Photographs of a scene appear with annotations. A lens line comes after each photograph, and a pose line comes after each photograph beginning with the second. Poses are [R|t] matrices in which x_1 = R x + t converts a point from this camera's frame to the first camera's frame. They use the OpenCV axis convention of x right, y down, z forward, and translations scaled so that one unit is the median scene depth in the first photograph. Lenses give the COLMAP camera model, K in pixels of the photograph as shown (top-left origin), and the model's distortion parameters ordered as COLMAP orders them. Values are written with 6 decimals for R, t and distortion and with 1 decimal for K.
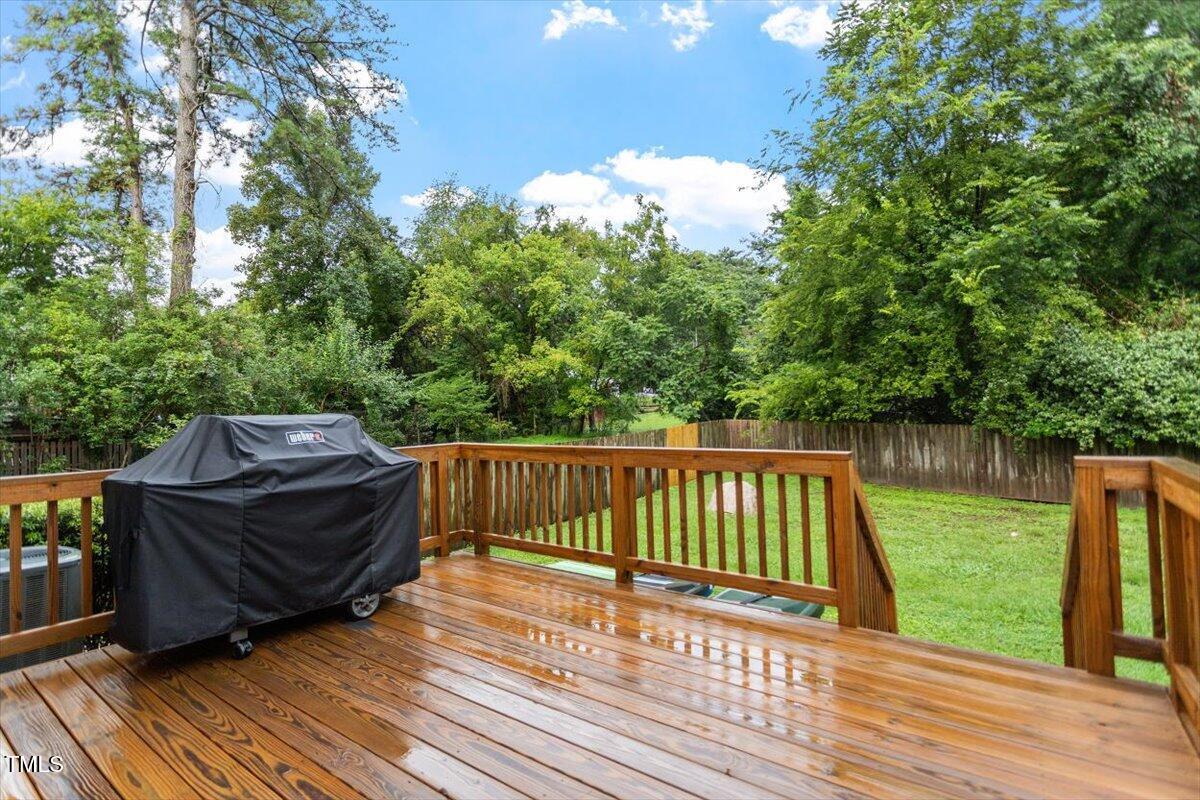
lens RADIAL K [[568.4, 0, 594.3], [0, 568.4, 394.0], [0, 0, 1]] dist [0.001288, 0.003222]
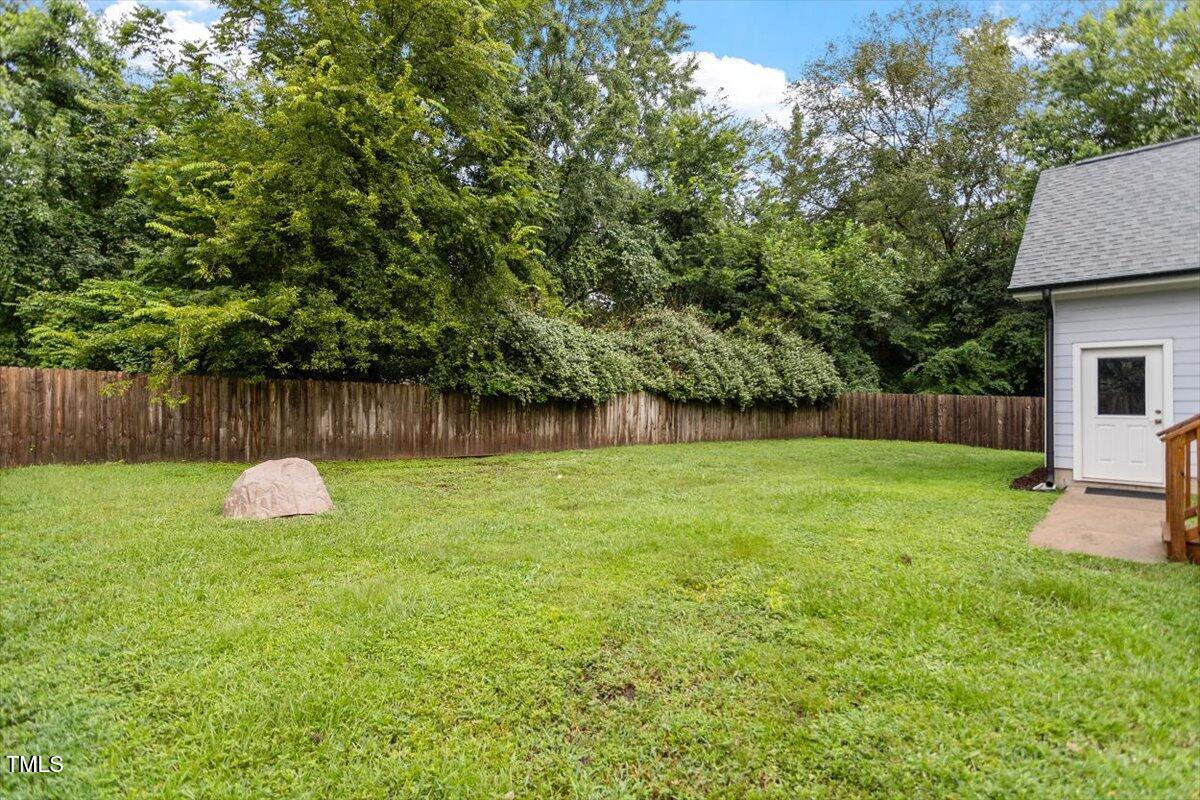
lens RADIAL K [[568.4, 0, 599.2], [0, 568.4, 398.7], [0, 0, 1]] dist [0.001288, 0.003222]
pose [[0.132894, 0.034939, 0.990514, -0.249868], [-0.035969, 0.998890, -0.030409, 0.098209], [-0.990477, -0.031587, 0.134003, 0.588962]]
